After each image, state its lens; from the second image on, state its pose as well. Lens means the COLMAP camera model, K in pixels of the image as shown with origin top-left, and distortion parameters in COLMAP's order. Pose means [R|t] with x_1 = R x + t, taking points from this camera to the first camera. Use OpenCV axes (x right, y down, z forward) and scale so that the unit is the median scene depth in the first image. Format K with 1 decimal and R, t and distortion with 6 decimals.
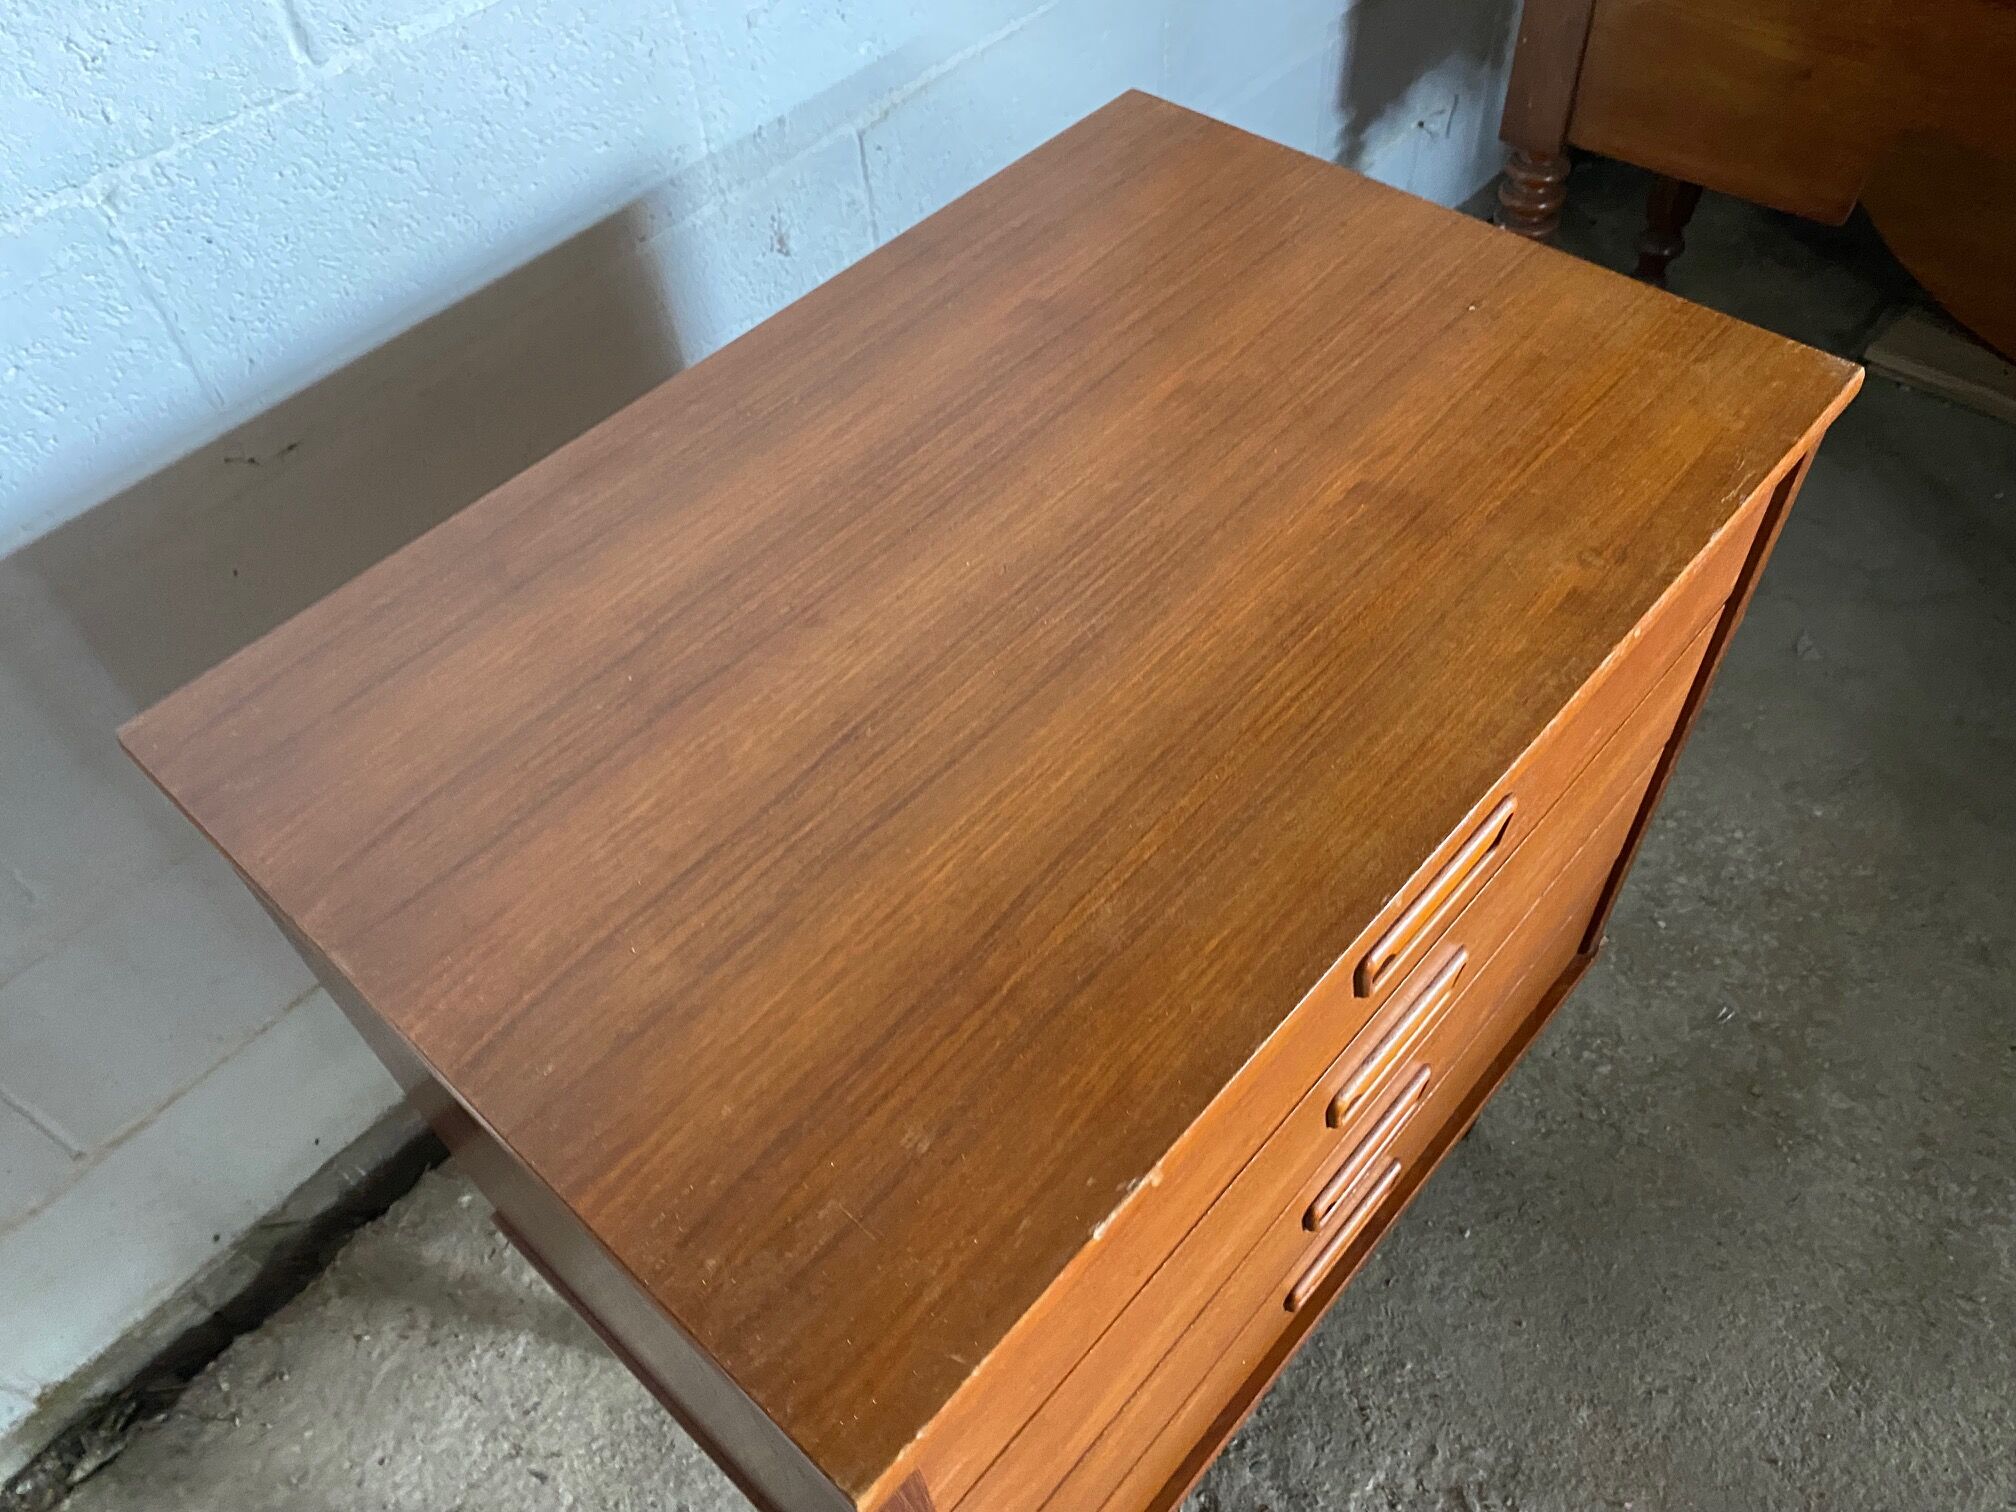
lens RADIAL K [[1540.2, 0, 1006.8], [0, 1540.2, 745.0], [0, 0, 1]] dist [0.016188, -0.014781]
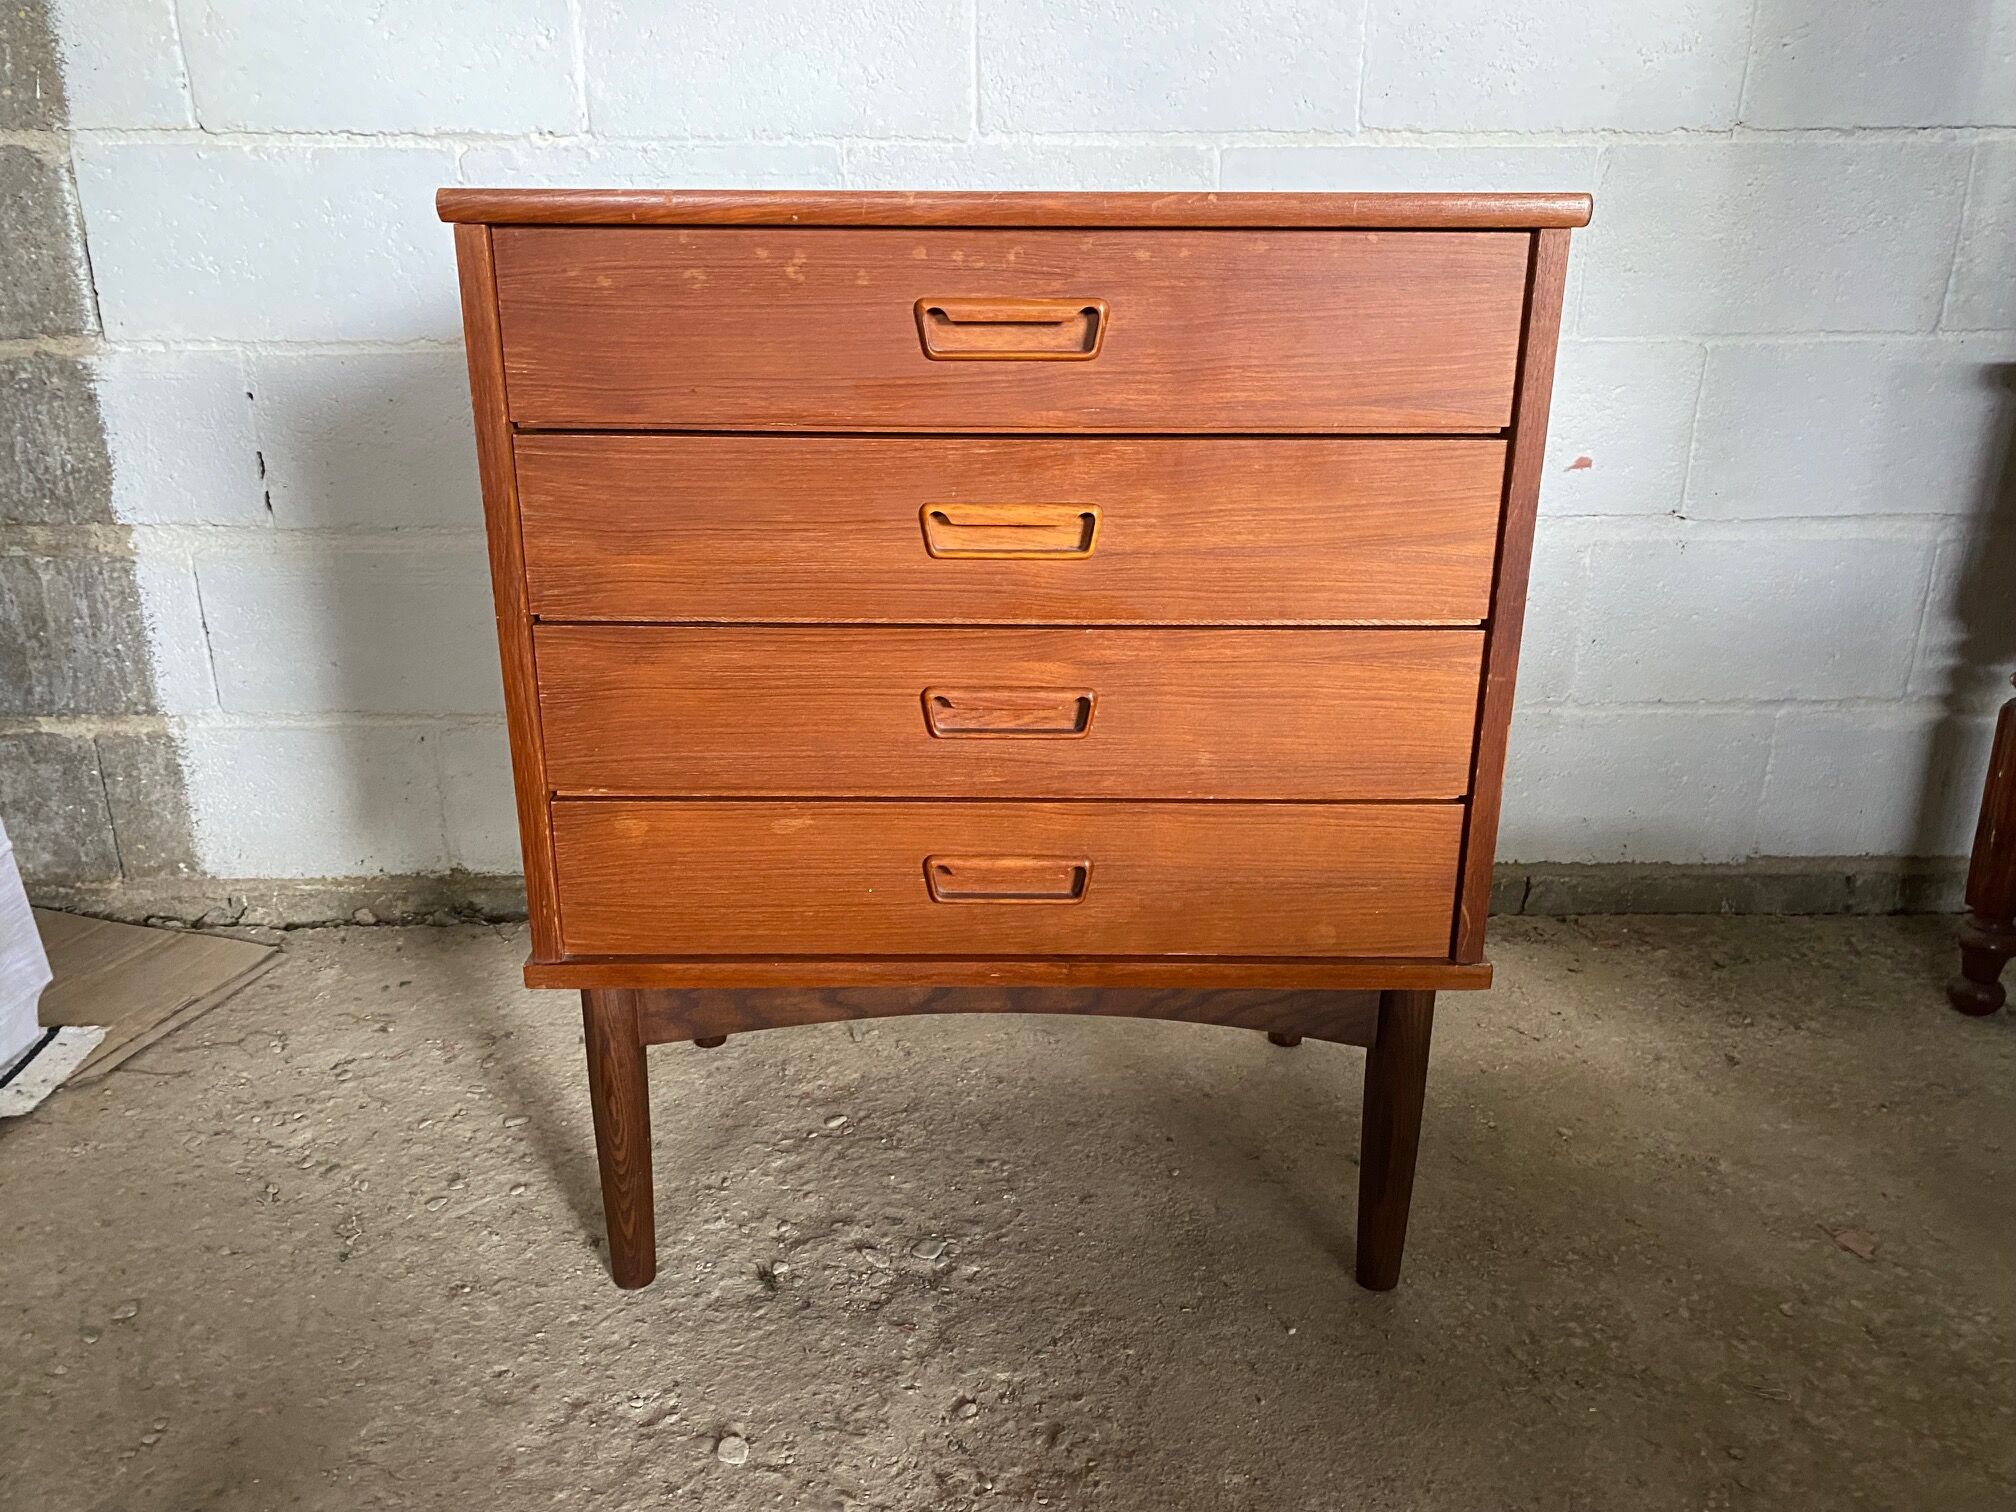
lens RADIAL K [[1540.2, 0, 979.7], [0, 1540.2, 767.9], [0, 0, 1]] dist [0.016188, -0.014781]
pose [[0.673872, 0.301148, -0.674690, 0.715538], [-0.593250, 0.764841, -0.251143, 0.418765], [0.440399, 0.569498, 0.694061, 0.118449]]
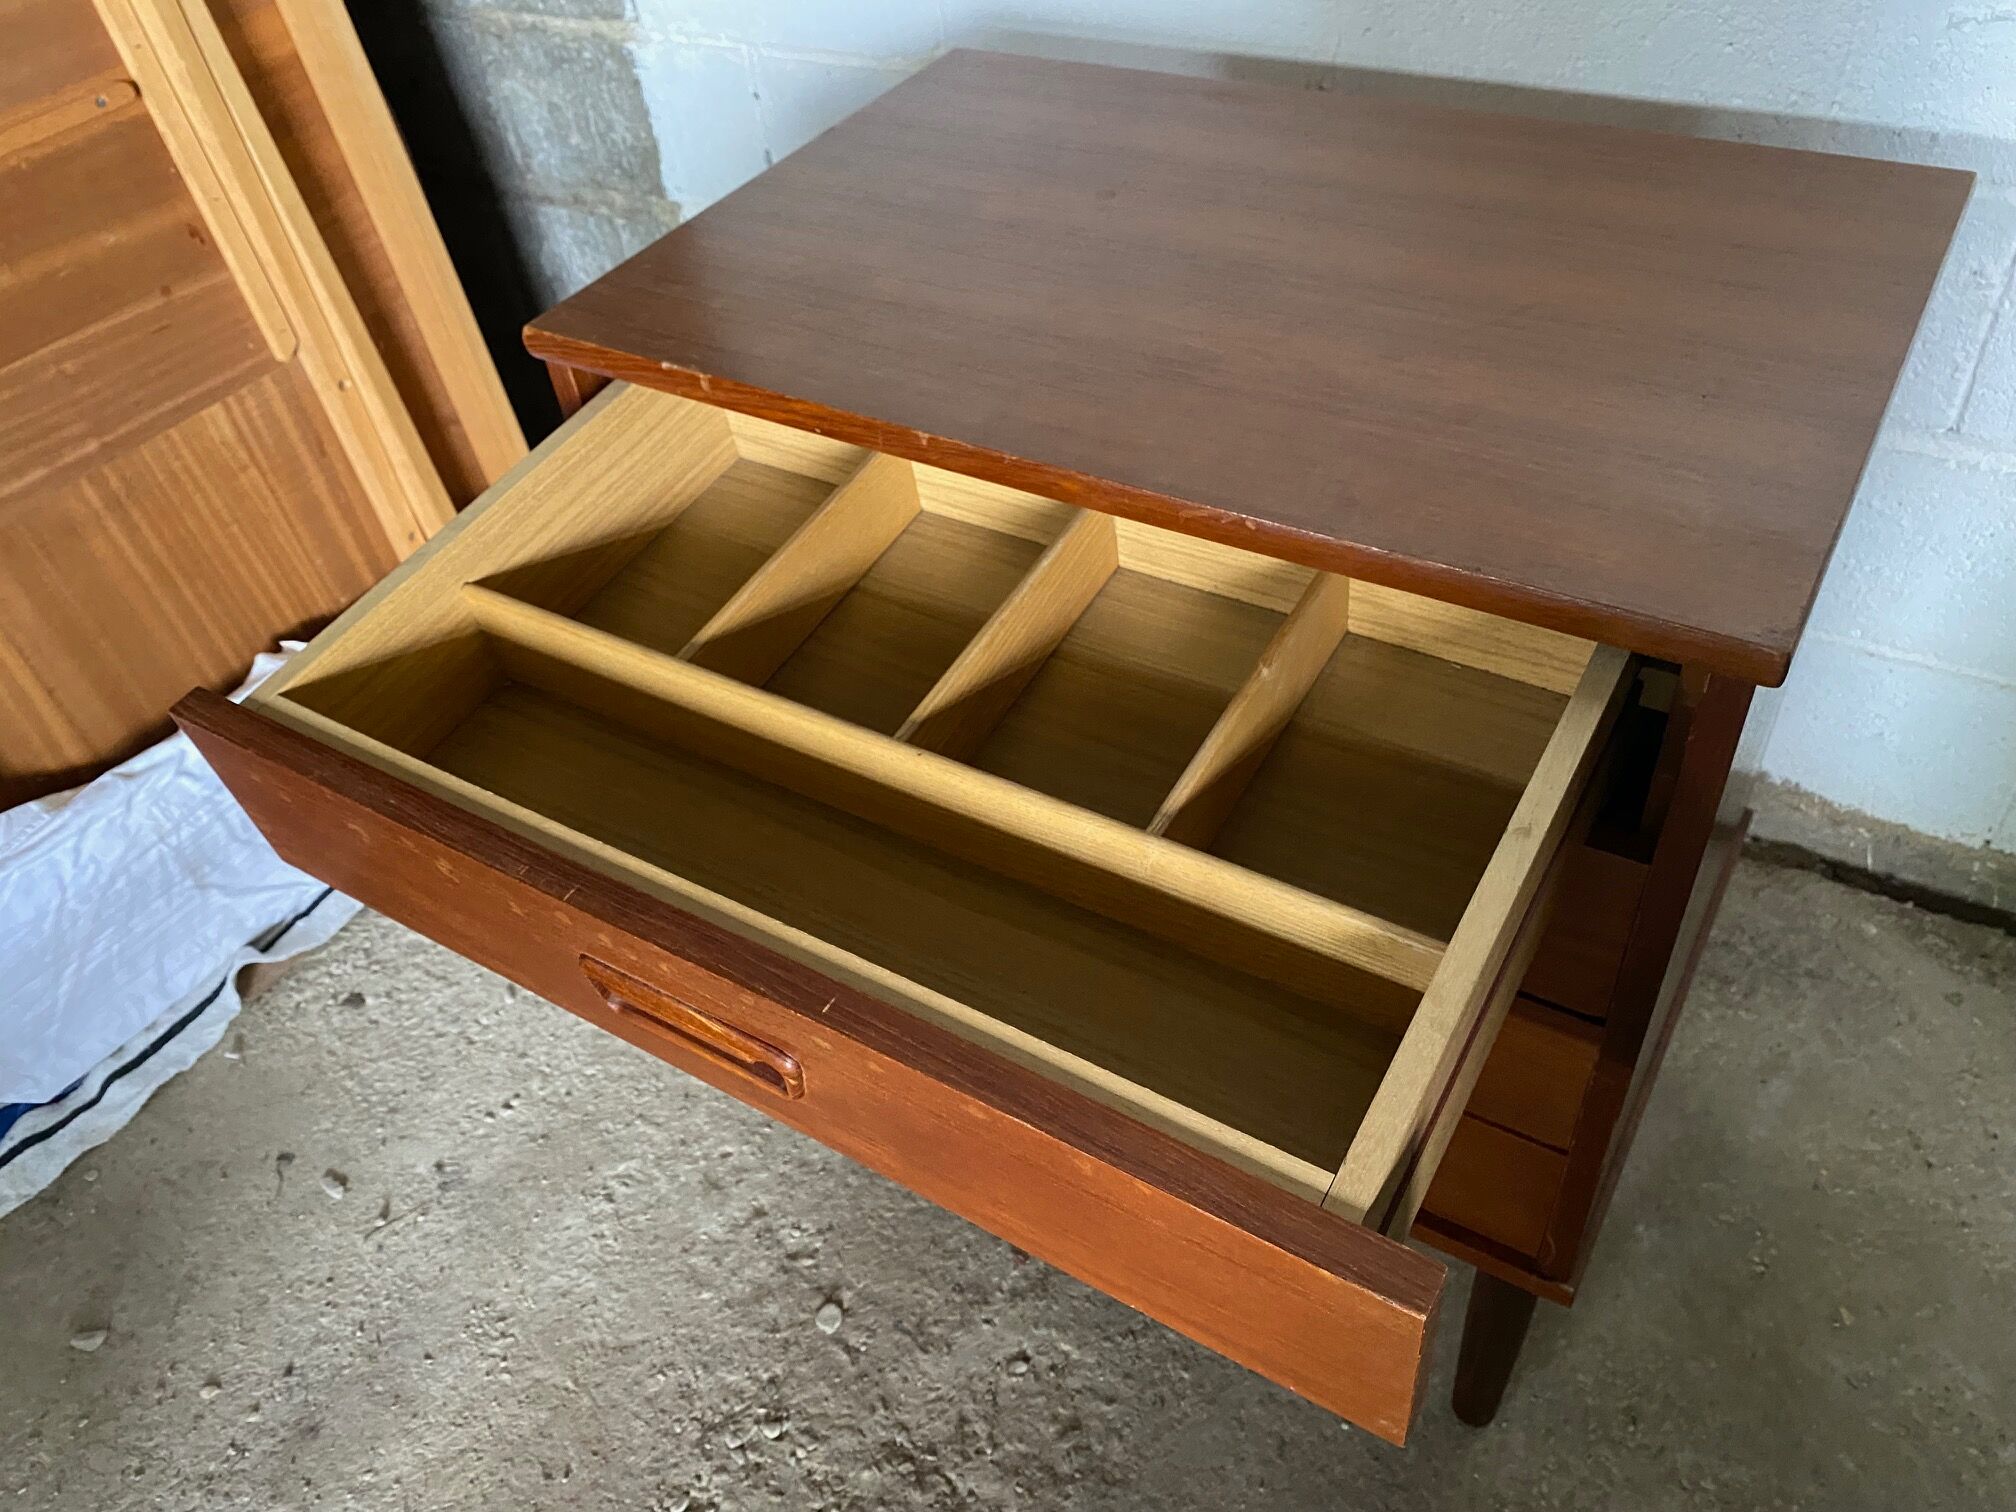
lens RADIAL K [[1540.2, 0, 999.8], [0, 1540.2, 761.5], [0, 0, 1]] dist [0.016188, -0.014781]
pose [[0.190067, 0.704200, -0.684088, 0.637042], [-0.699346, 0.586150, 0.409076, -0.151745], [0.689050, 0.400662, 0.603887, 0.158322]]
